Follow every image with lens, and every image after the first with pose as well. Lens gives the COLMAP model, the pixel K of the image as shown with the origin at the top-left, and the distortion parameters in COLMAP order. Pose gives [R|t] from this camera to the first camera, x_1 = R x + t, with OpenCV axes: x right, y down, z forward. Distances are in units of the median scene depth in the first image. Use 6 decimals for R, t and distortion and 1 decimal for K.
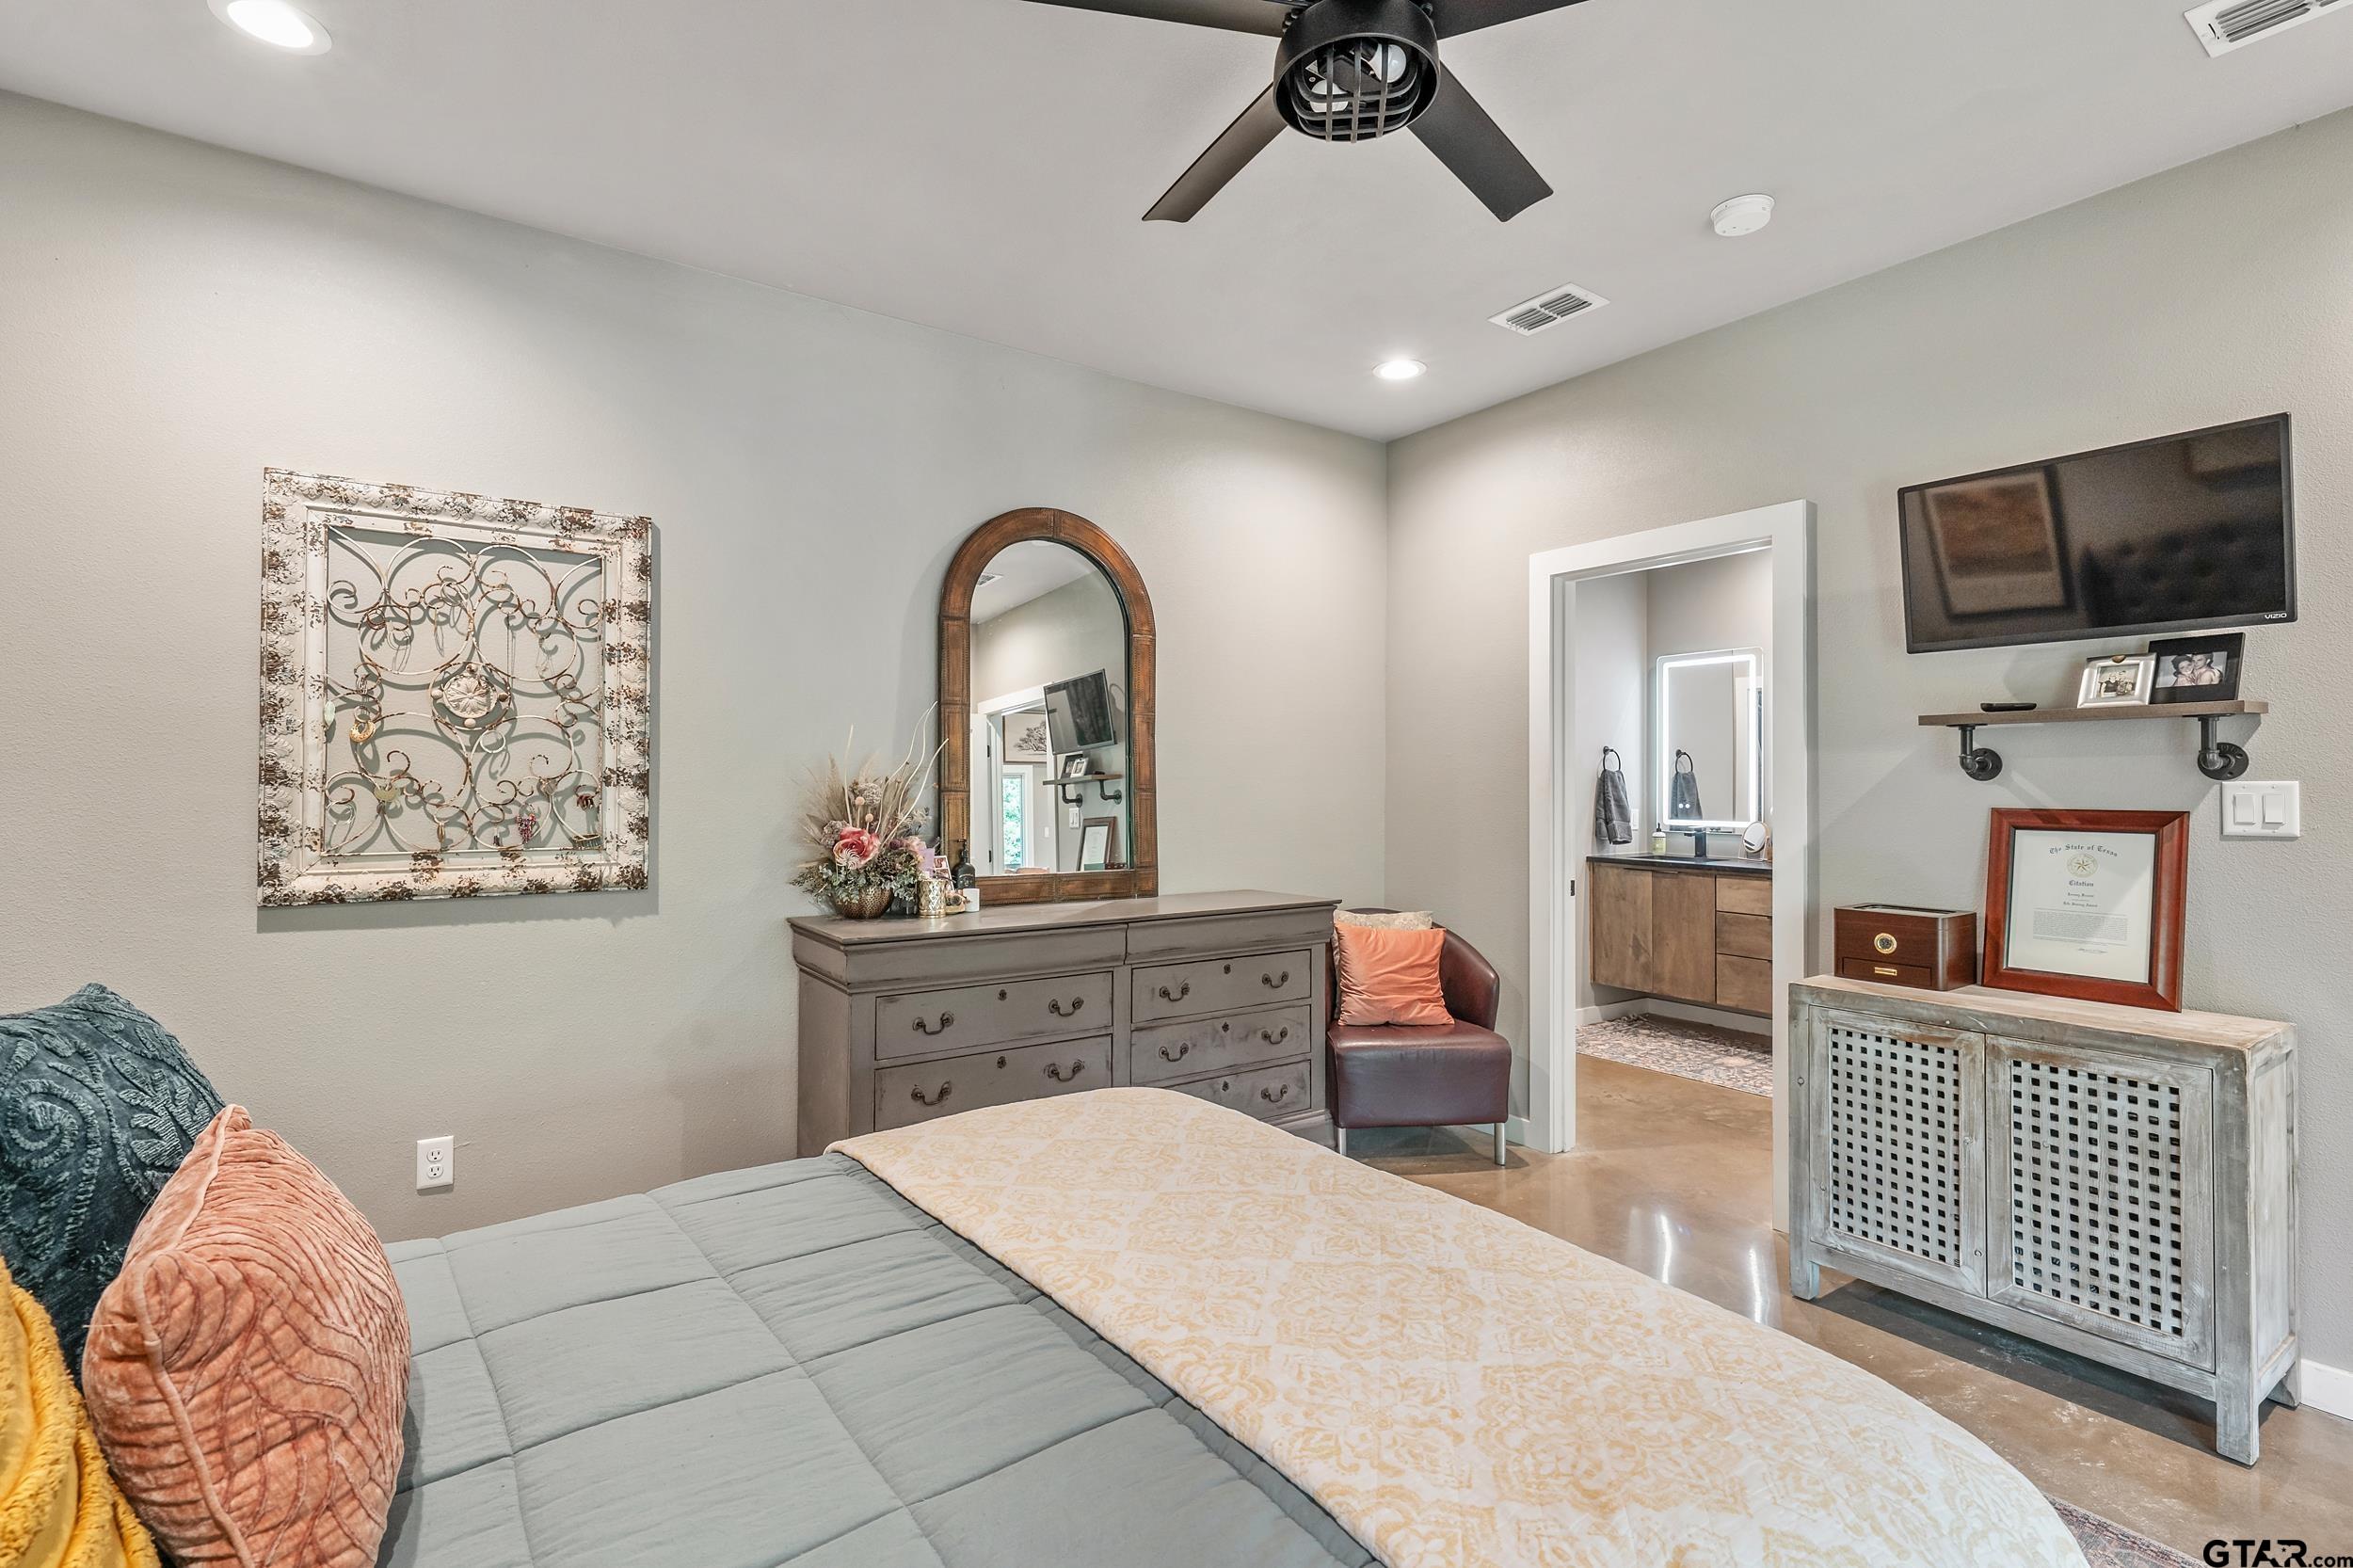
lens RADIAL K [[1103.7, 0, 1167.0], [0, 1103.7, 776.3], [0, 0, 1]] dist [0.002078, -0.000106]
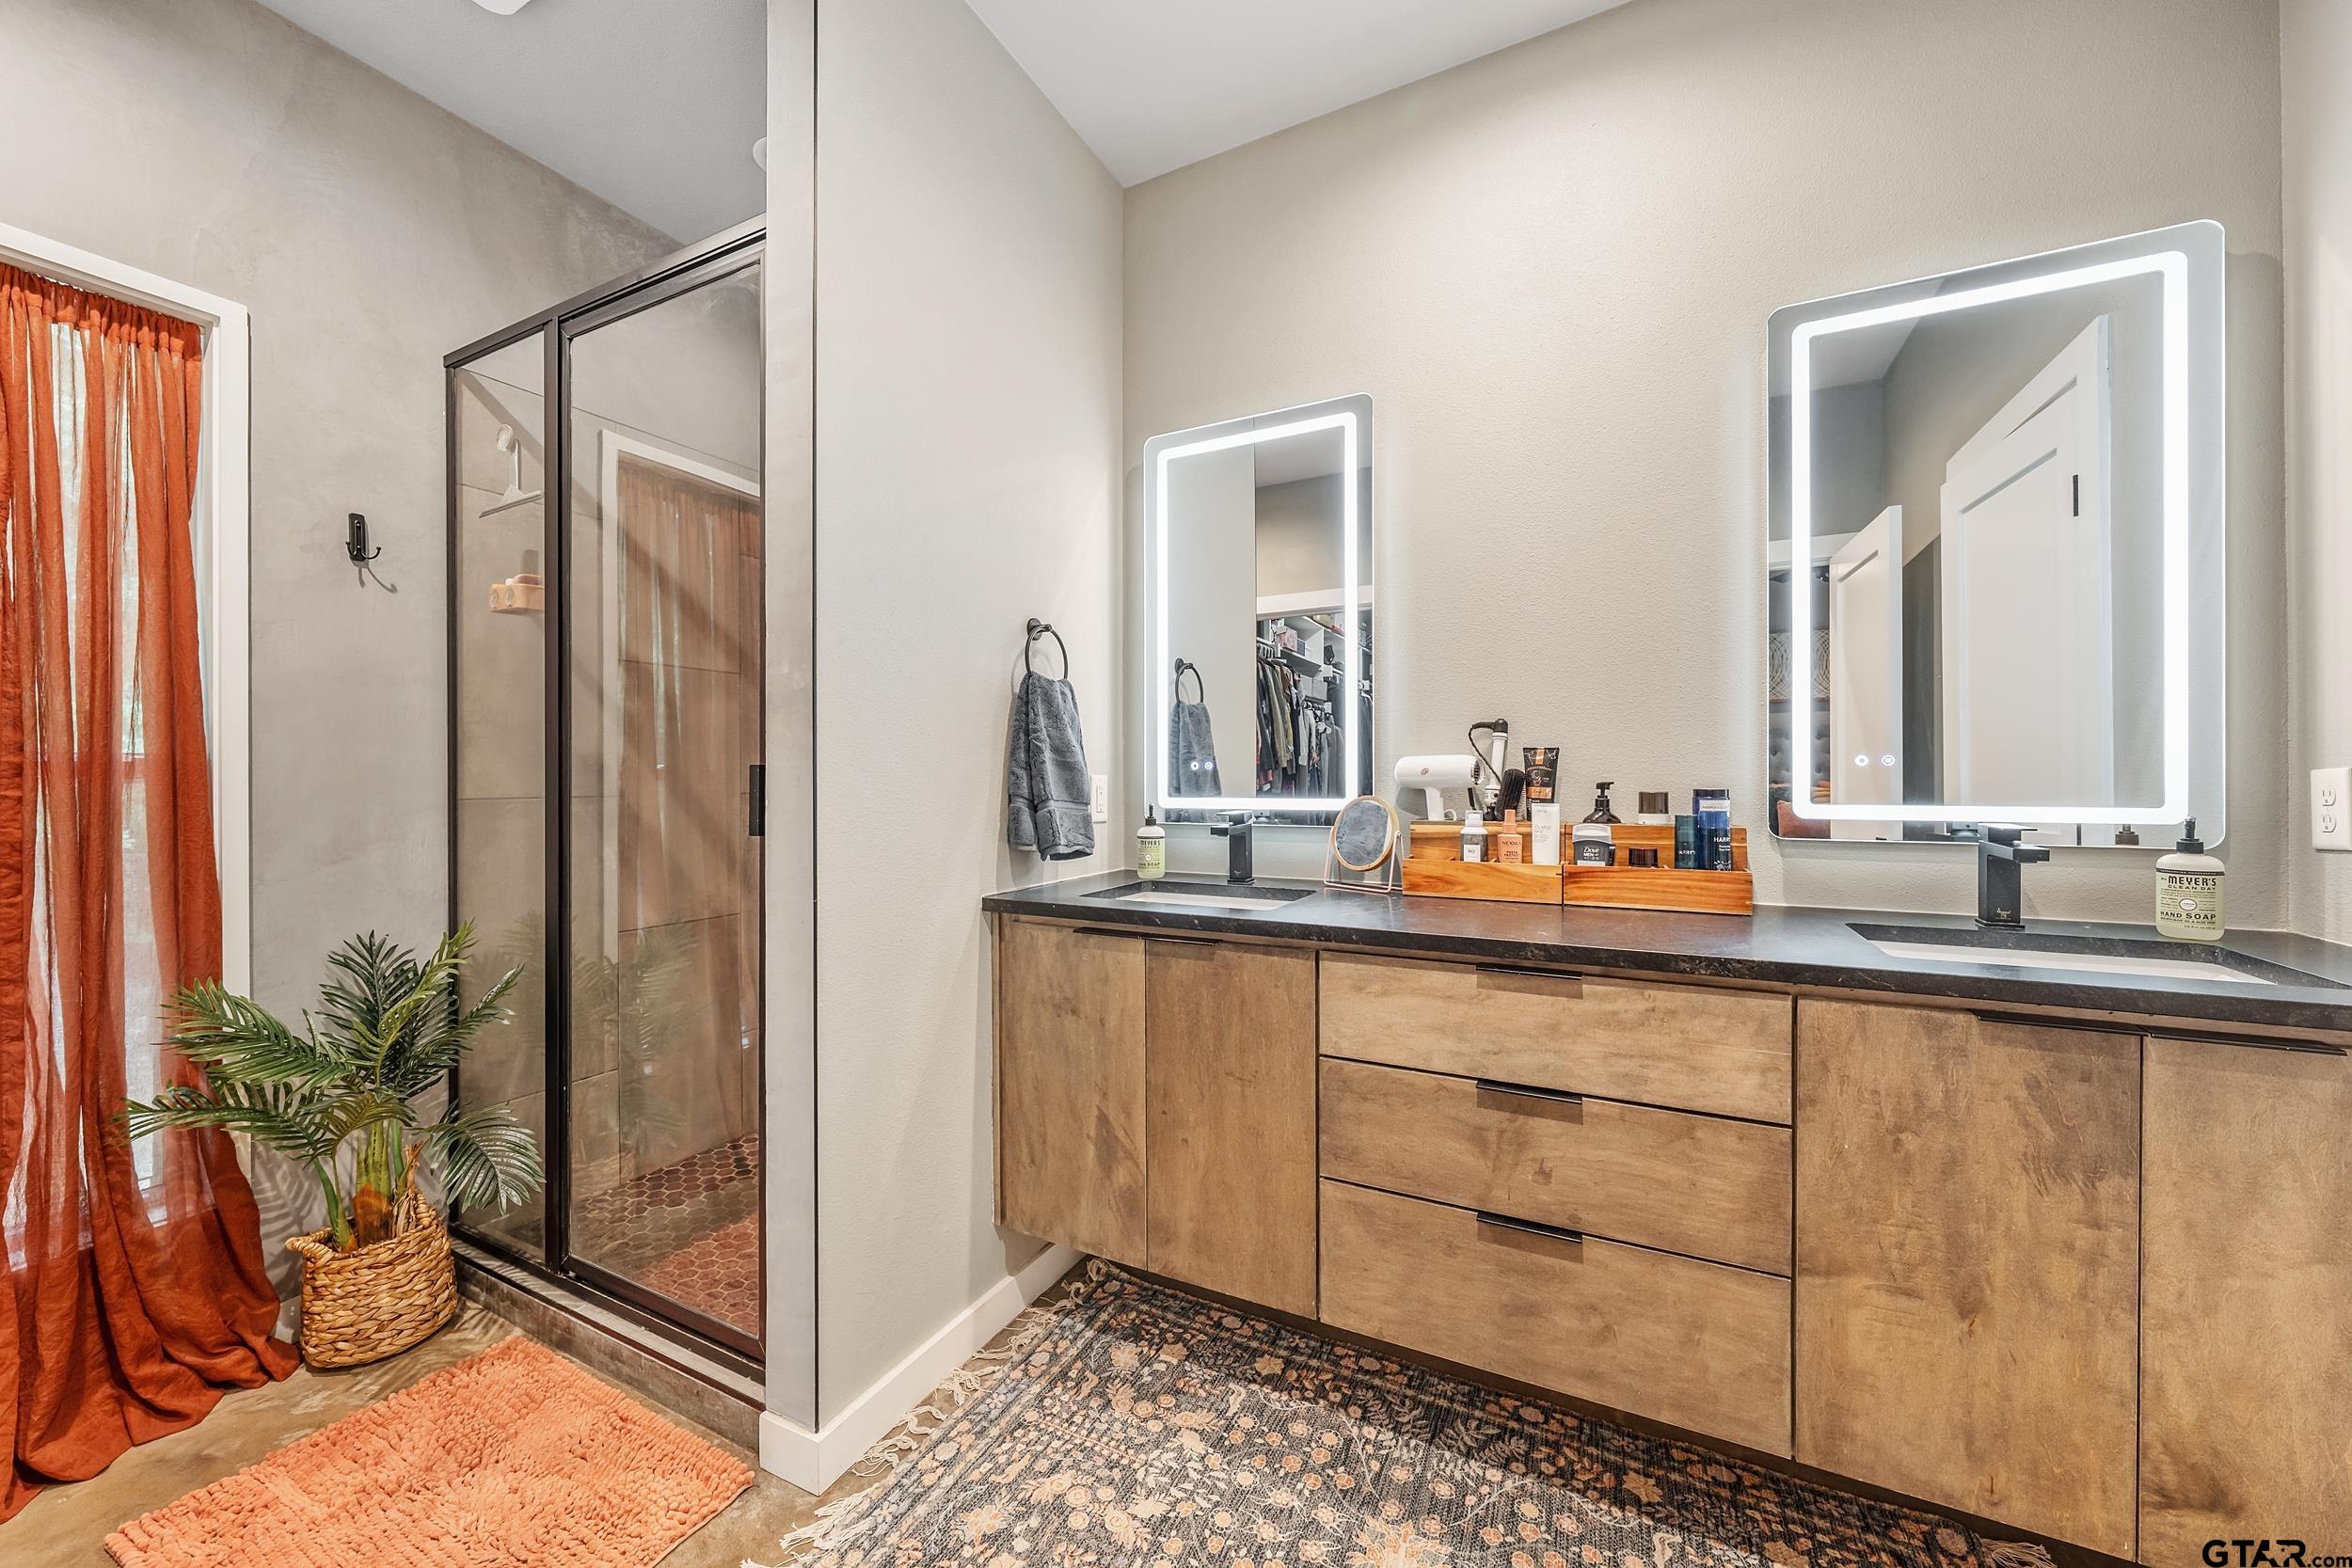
lens RADIAL K [[870.3, 0, 1170.3], [0, 870.3, 781.0], [0, 0, 1]] dist [0.000267, 0.000001]
pose [[0.885447, -0.007694, 0.464676, 0.301616], [0.004561, 0.999959, 0.007865, 0.030930], [-0.464717, -0.004844, 0.885446, 0.713213]]
